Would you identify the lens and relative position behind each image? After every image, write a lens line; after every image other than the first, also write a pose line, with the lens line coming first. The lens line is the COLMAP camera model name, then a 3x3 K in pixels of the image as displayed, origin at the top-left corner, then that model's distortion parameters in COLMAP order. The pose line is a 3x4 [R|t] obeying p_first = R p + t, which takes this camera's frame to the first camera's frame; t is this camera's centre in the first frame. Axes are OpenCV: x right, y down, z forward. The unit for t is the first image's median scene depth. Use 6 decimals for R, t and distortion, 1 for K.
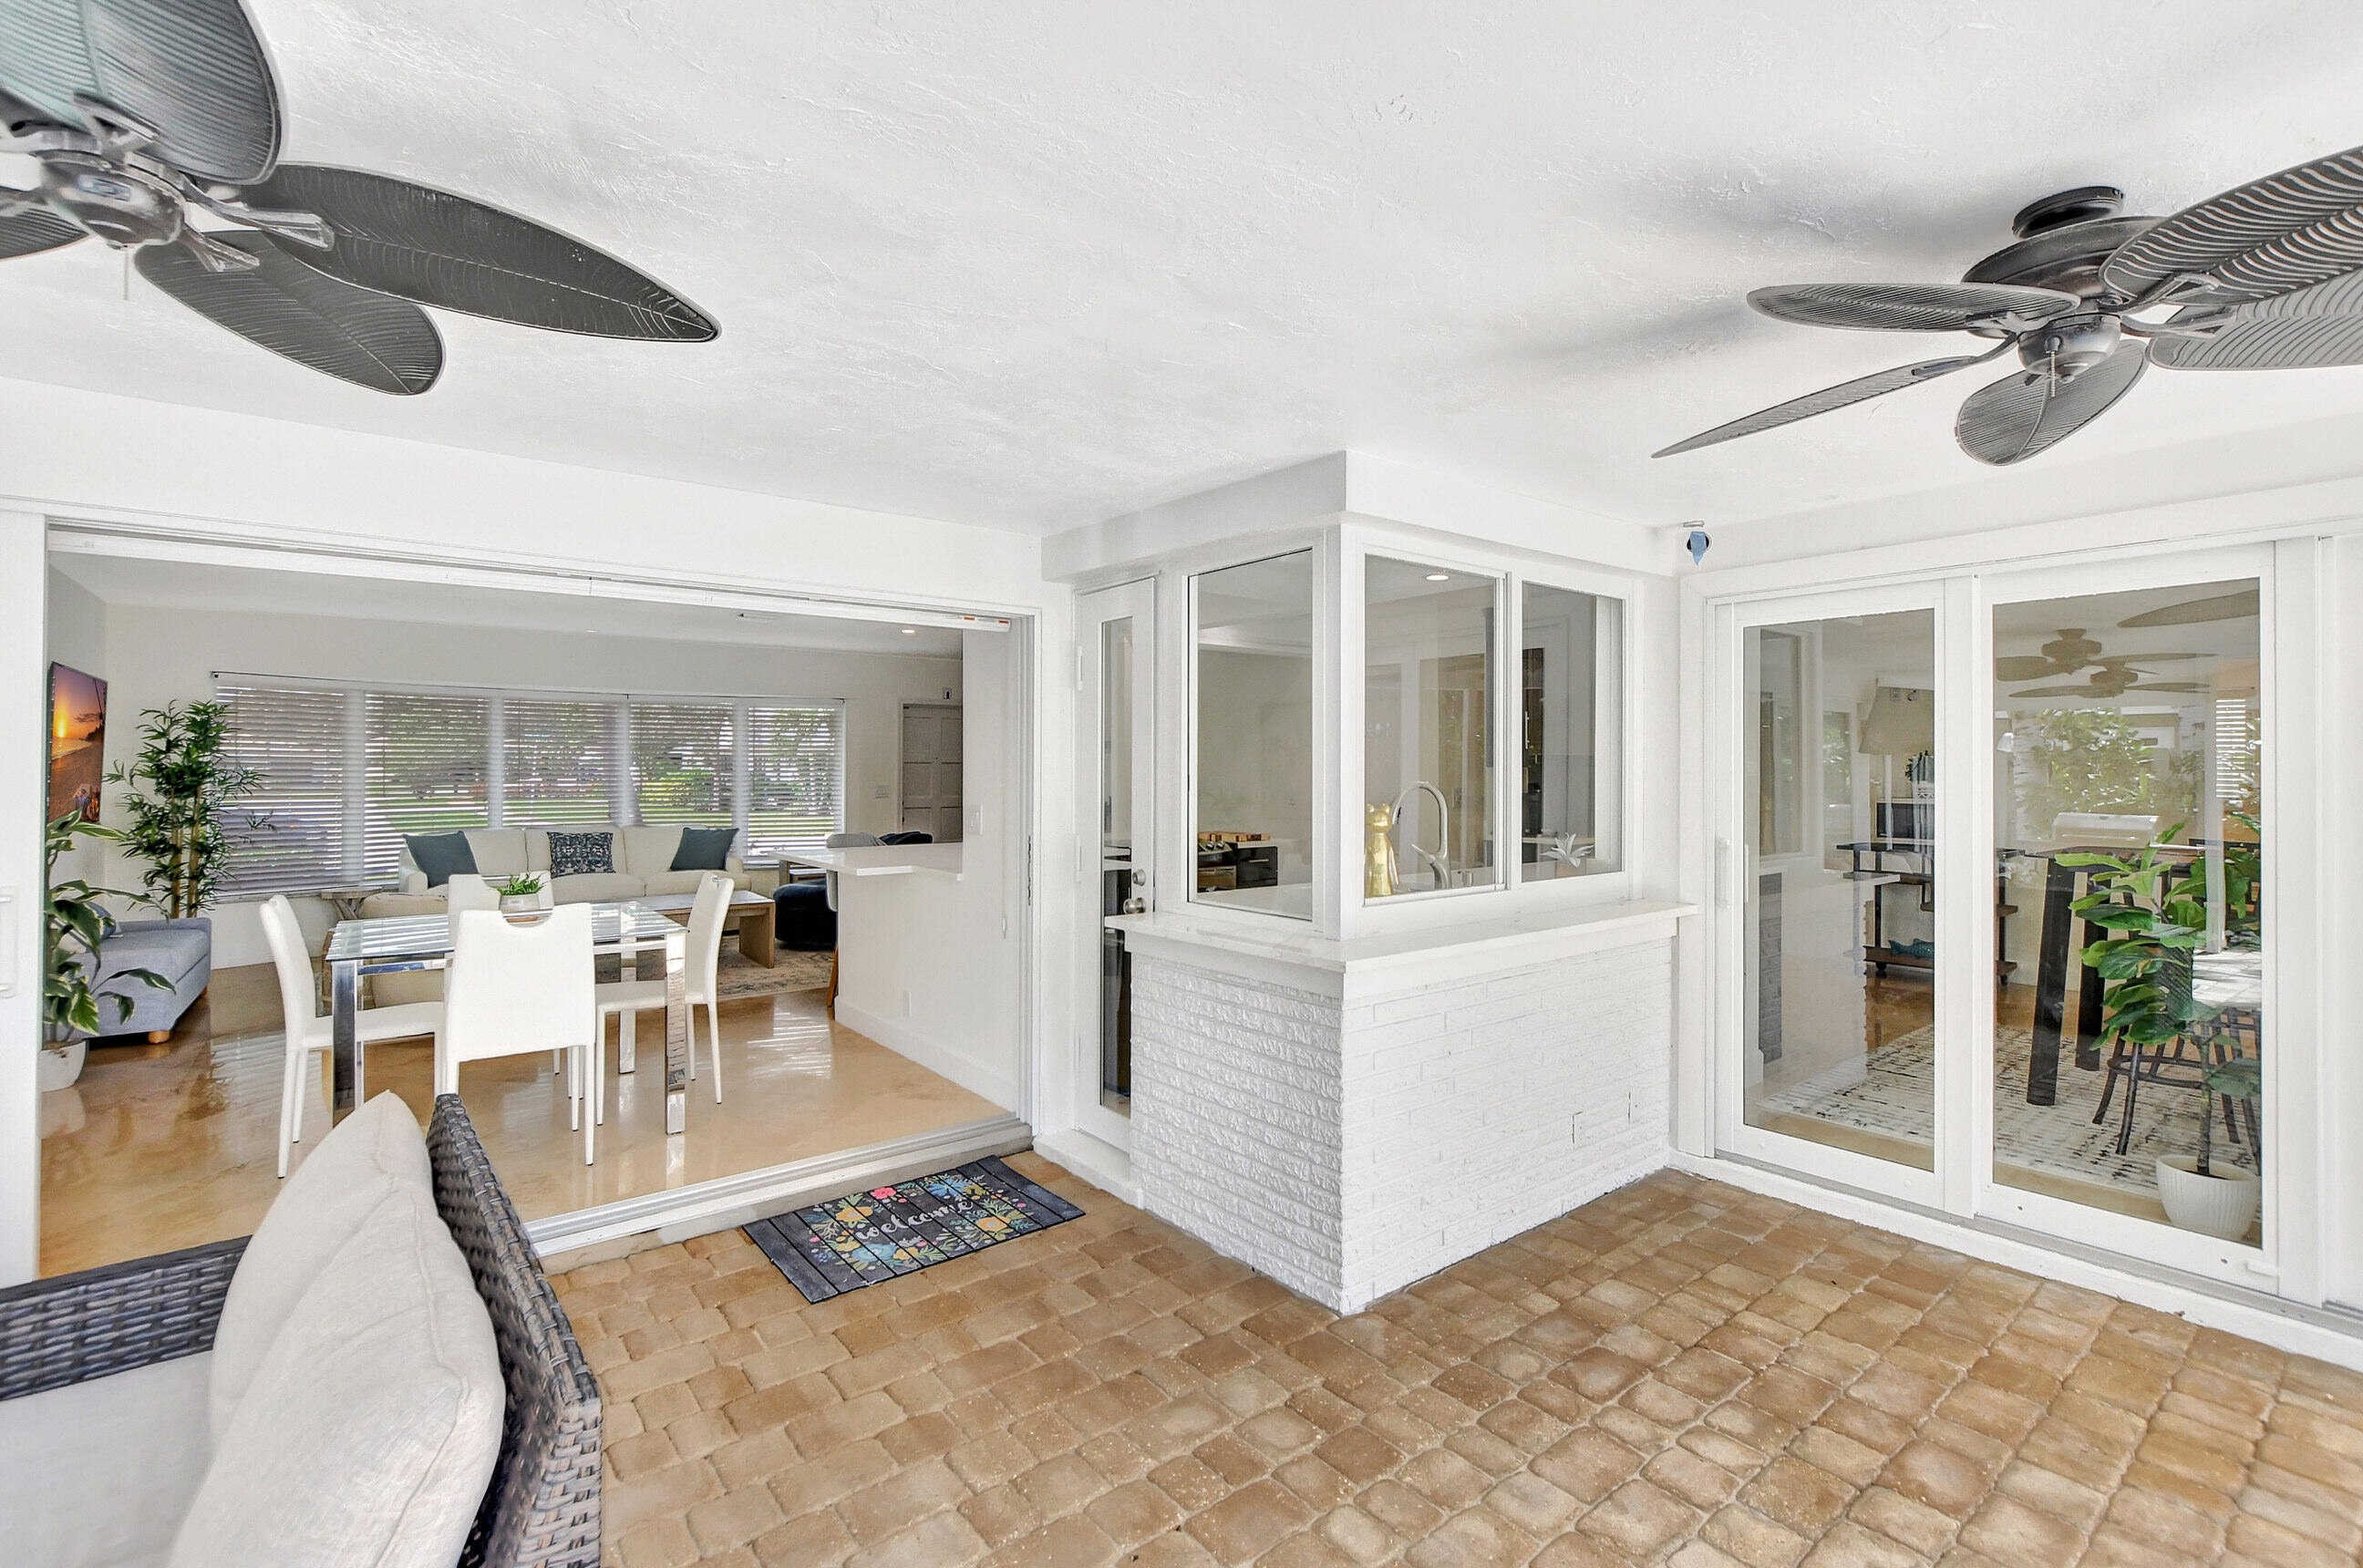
lens RADIAL K [[1055.3, 0, 1181.8], [0, 1055.3, 764.1], [0, 0, 1]] dist [-0.004266, -0.000397]
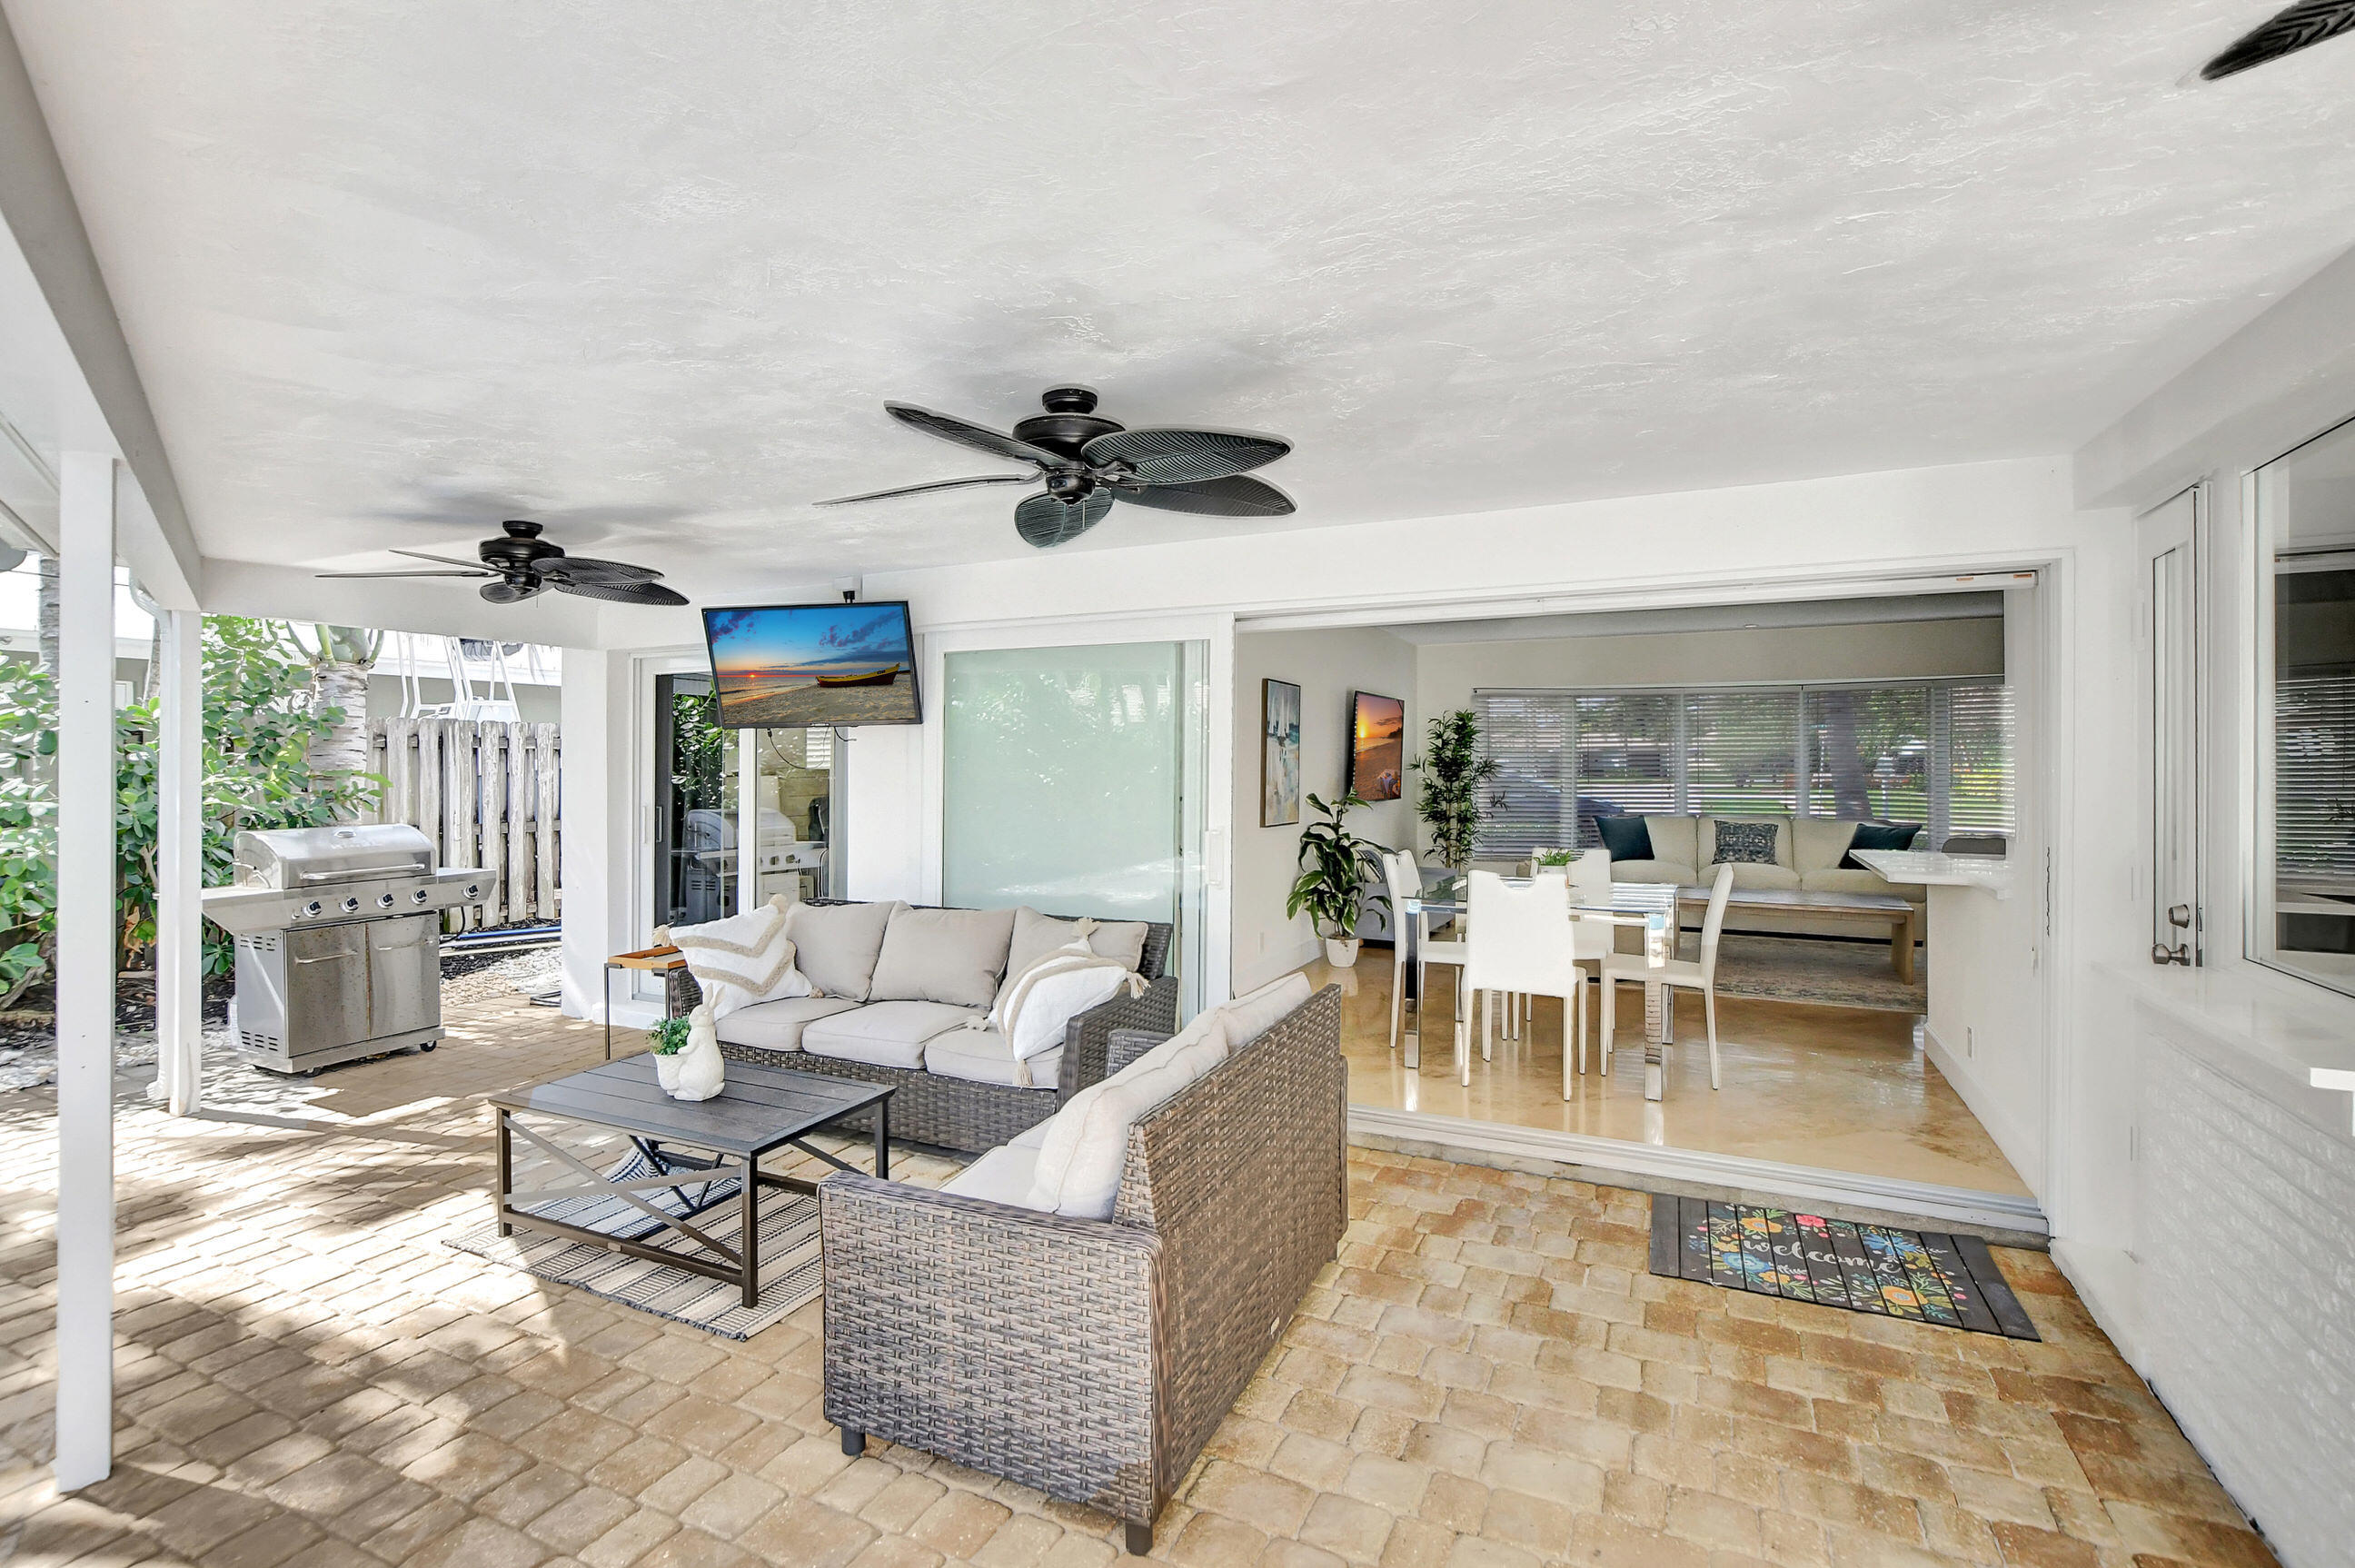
lens RADIAL K [[1090.6, 0, 1175.6], [0, 1090.6, 791.0], [0, 0, 1]] dist [0.000249, 0.000041]
pose [[0.437233, 0.025460, -0.898988, 0.341403], [0.004912, 0.999517, 0.030696, -0.002274], [0.899335, -0.017837, 0.436897, 0.092844]]
